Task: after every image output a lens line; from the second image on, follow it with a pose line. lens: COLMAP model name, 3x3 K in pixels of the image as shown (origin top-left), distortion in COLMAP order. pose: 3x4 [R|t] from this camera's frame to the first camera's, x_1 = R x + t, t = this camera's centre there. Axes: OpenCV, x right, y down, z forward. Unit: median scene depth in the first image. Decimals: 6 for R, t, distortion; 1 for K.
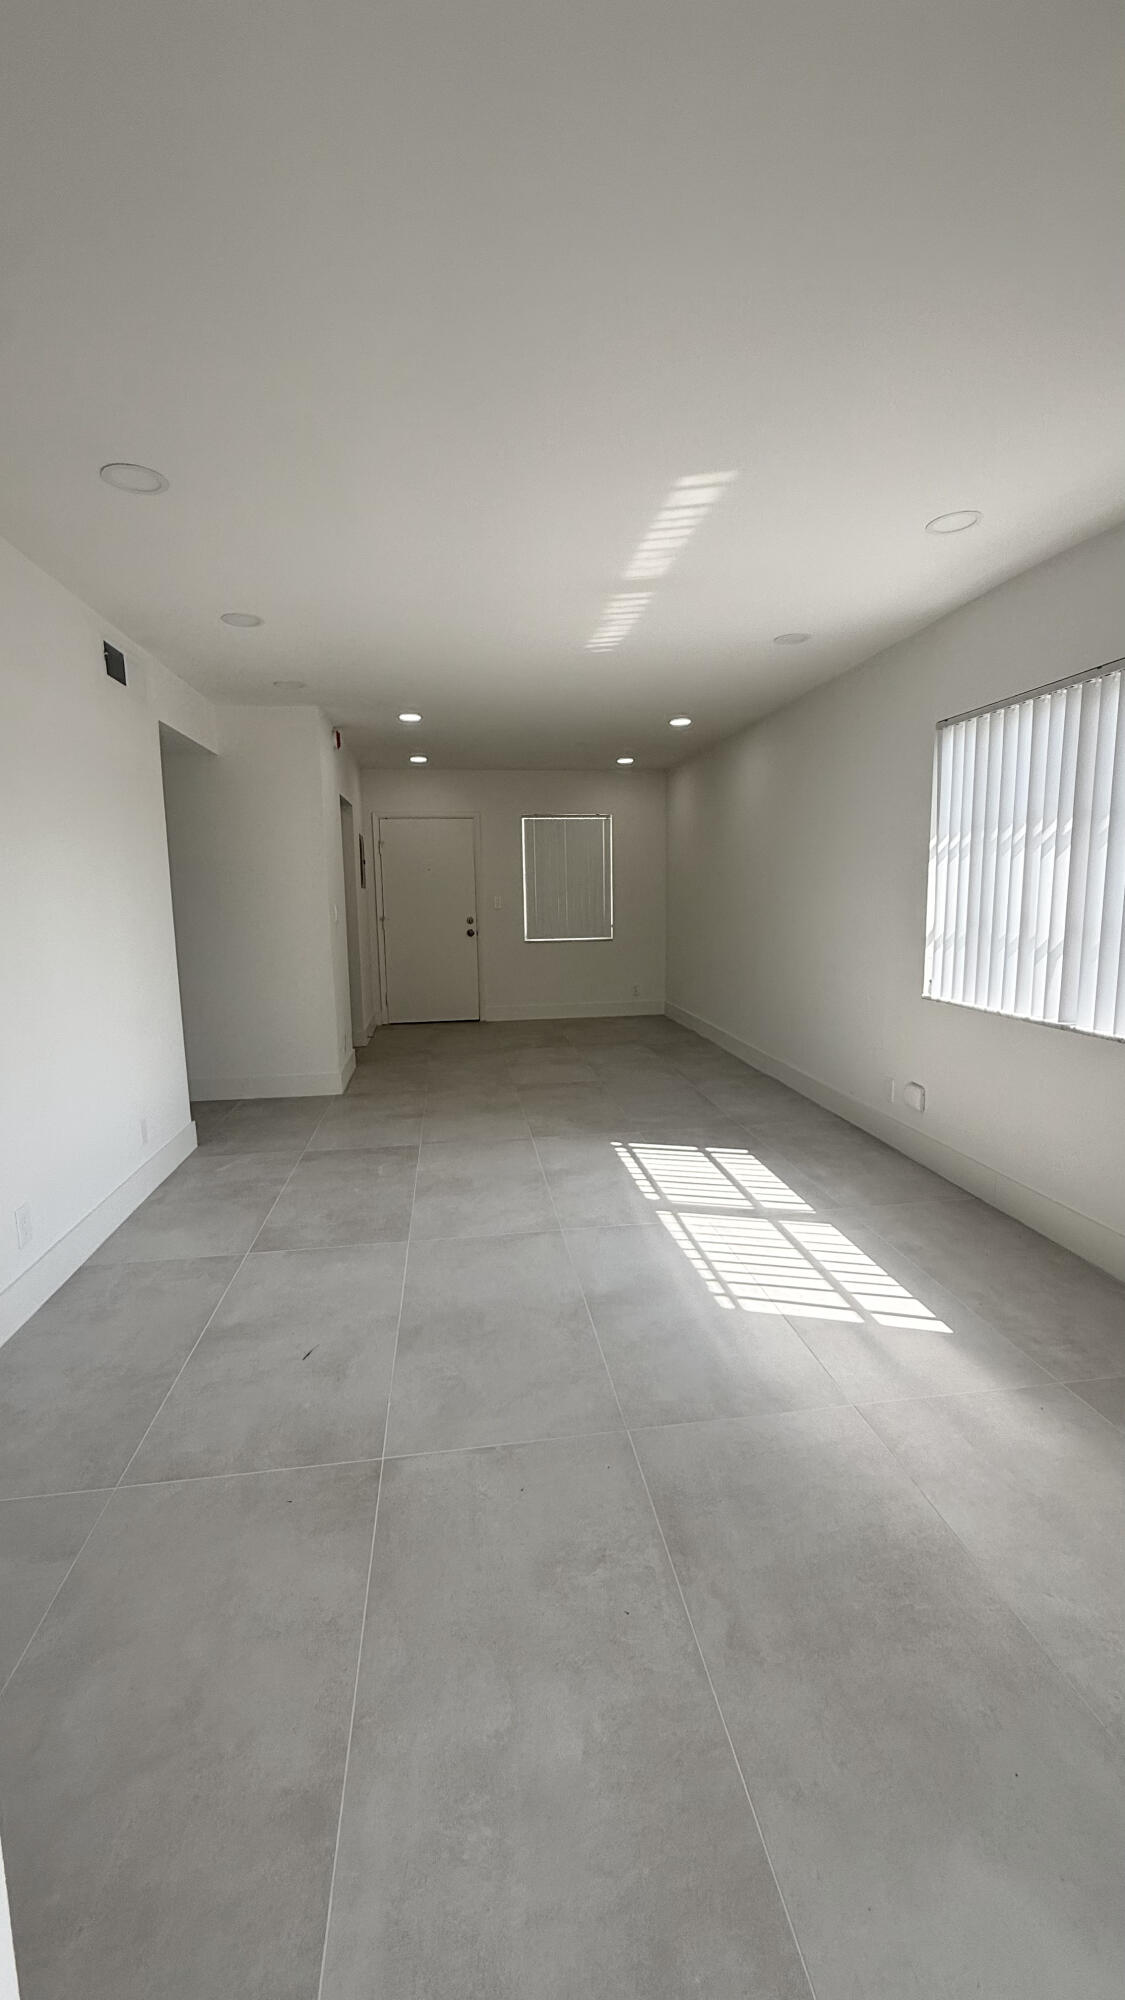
lens RADIAL K [[792.9, 0, 563.8], [0, 792.9, 997.3], [0, 0, 1]] dist [0.000685, -0.000272]
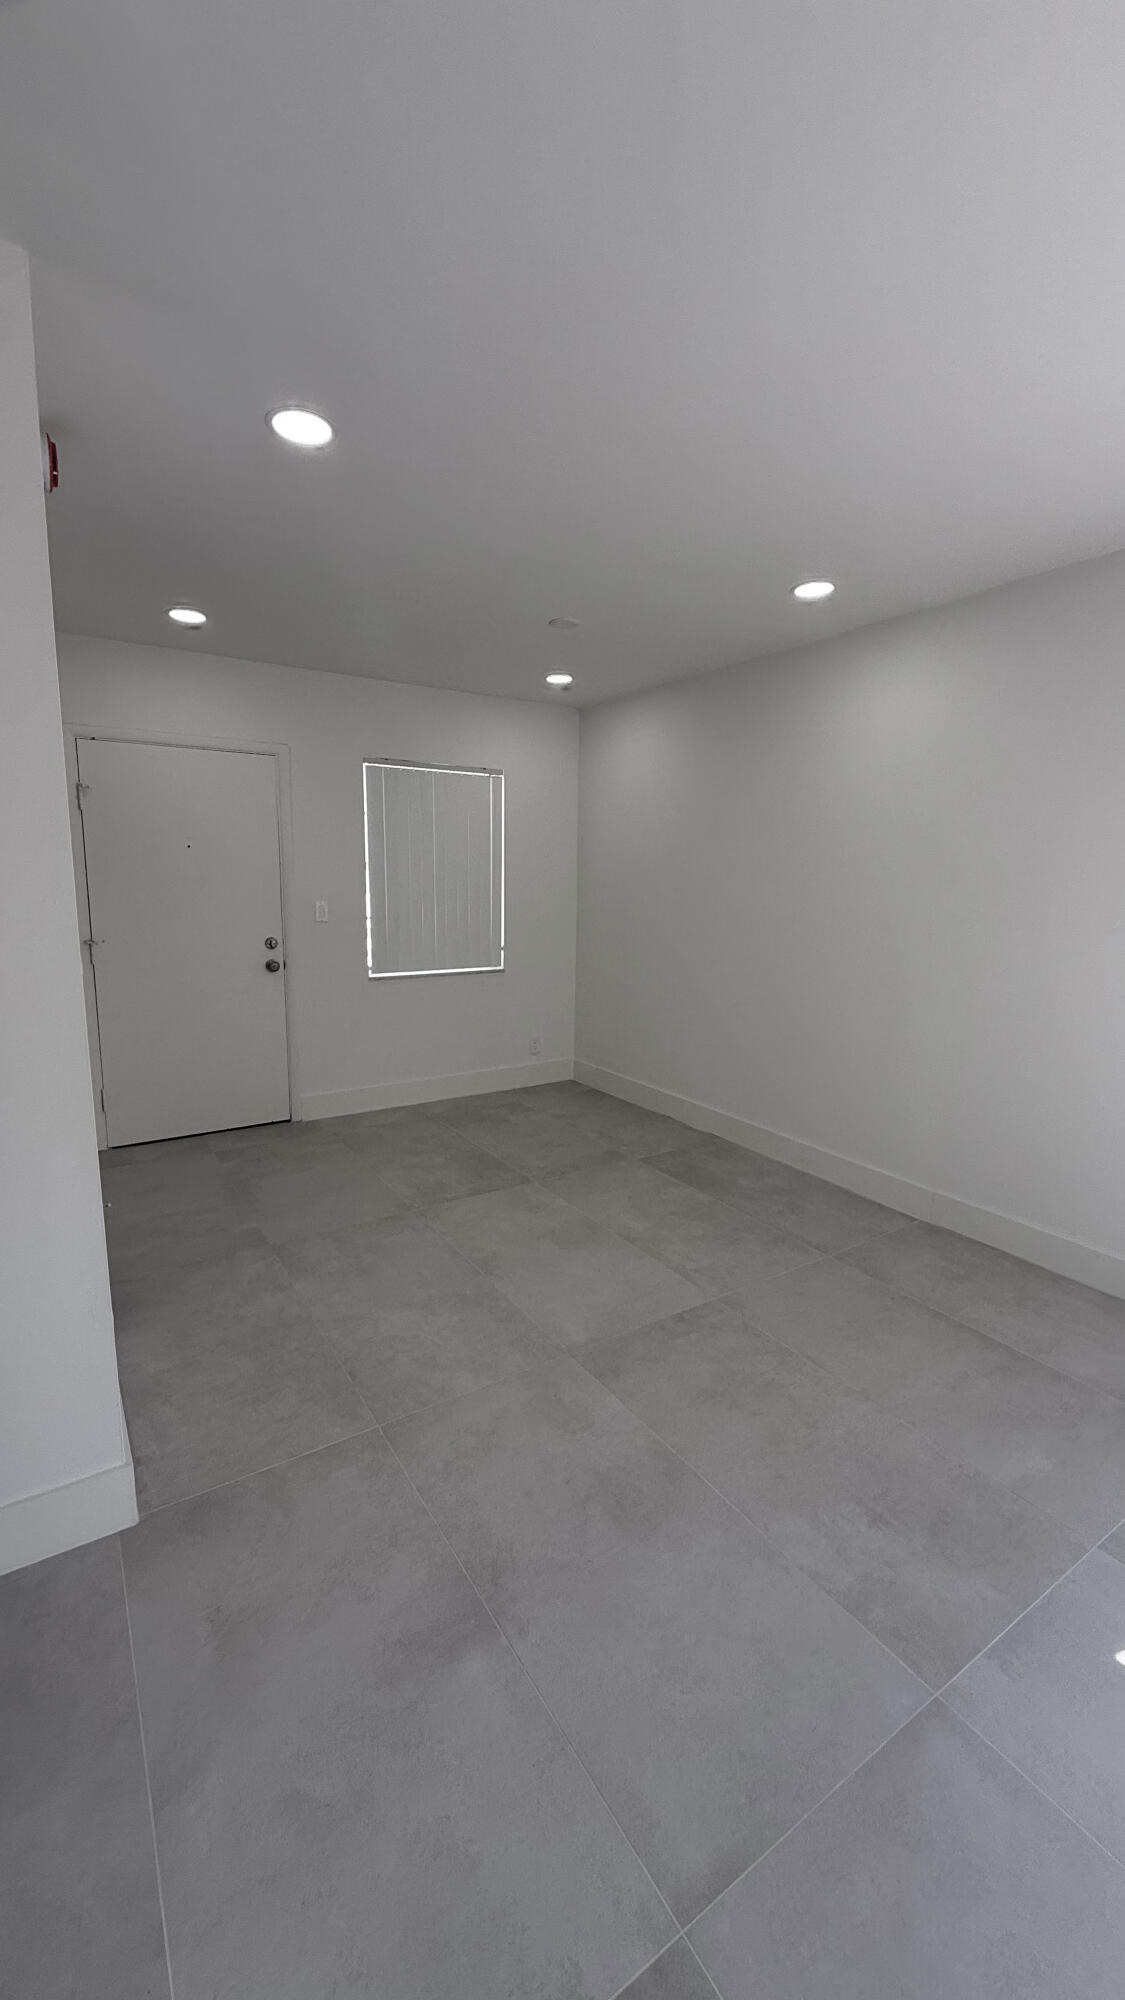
lens RADIAL K [[792.9, 0, 564.9], [0, 792.9, 994.3], [0, 0, 1]] dist [0.000685, -0.000272]
pose [[0.906058, -0.036930, 0.421539, -0.420455], [0.031213, 0.999303, 0.020457, -0.167858], [-0.422001, -0.005378, 0.906579, 1.054093]]
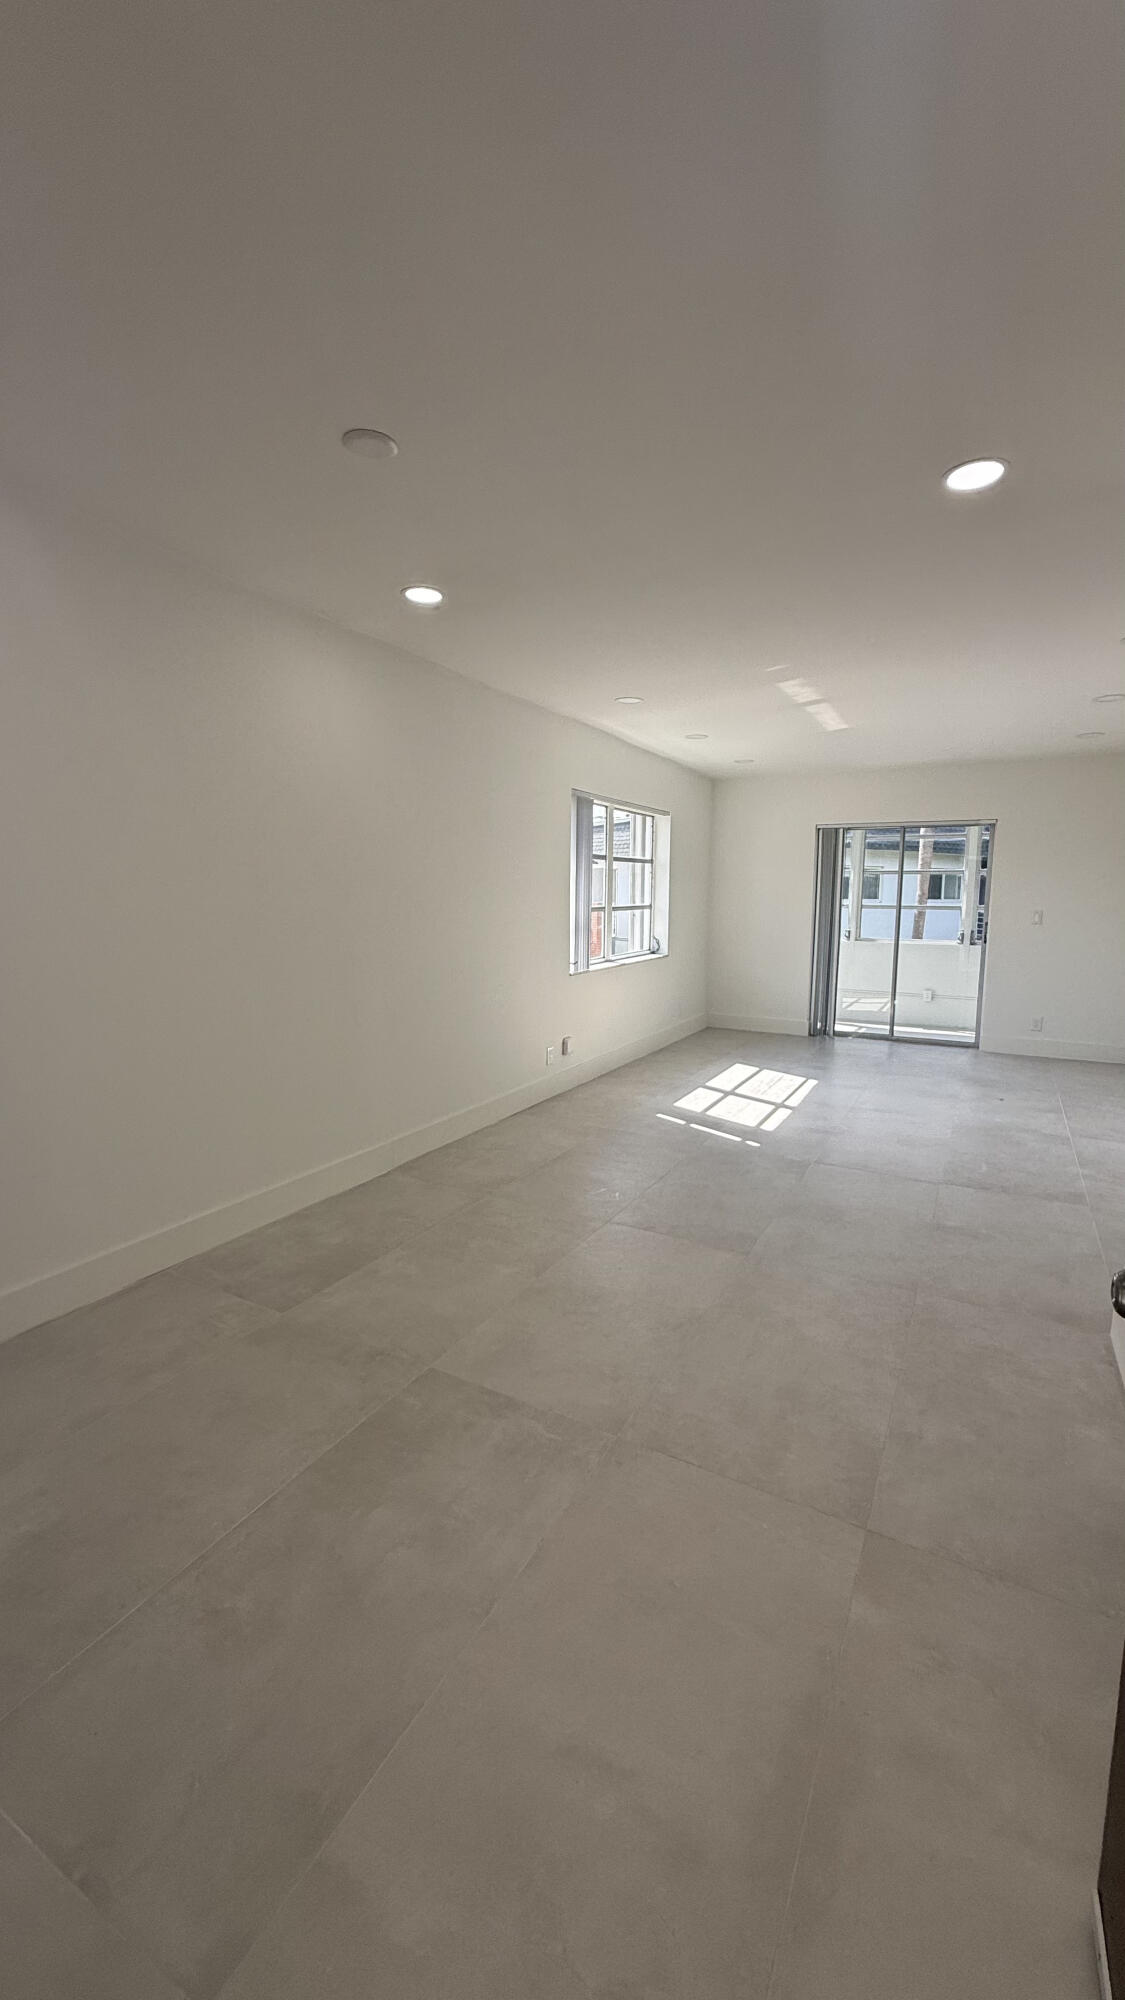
lens RADIAL K [[792.9, 0, 565.3], [0, 792.9, 987.9], [0, 0, 1]] dist [0.000685, -0.000272]
pose [[-0.800431, -0.061857, 0.596225, -0.485990], [0.087319, 0.972019, 0.218071, -0.350284], [-0.593031, 0.226613, -0.772632, 2.544328]]
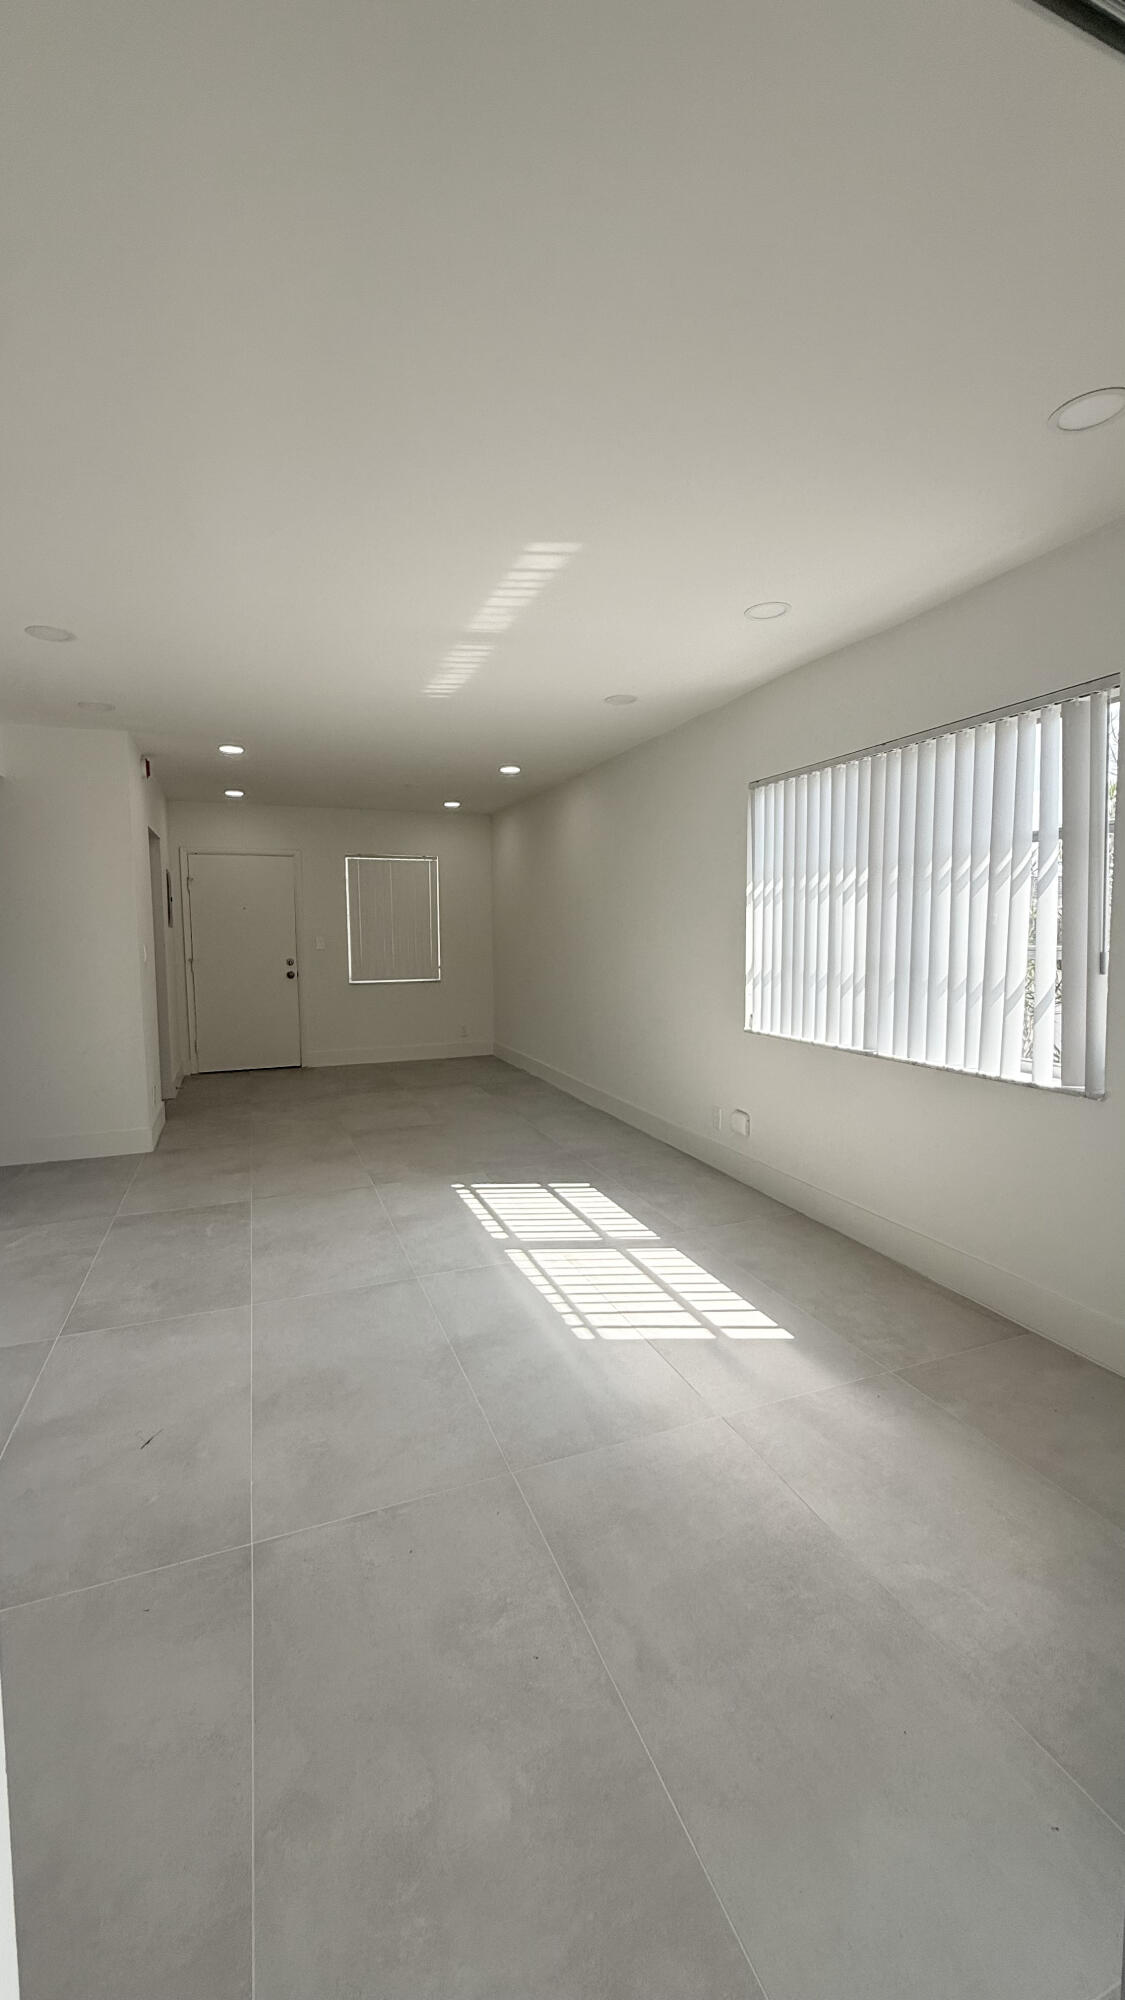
lens RADIAL K [[792.9, 0, 563.4], [0, 792.9, 996.2], [0, 0, 1]] dist [0.000685, -0.000272]
pose [[0.972632, -0.011218, 0.232082, -0.050587], [0.023844, 0.998379, -0.051673, 0.003900], [-0.231126, 0.055793, 0.971323, -0.004563]]
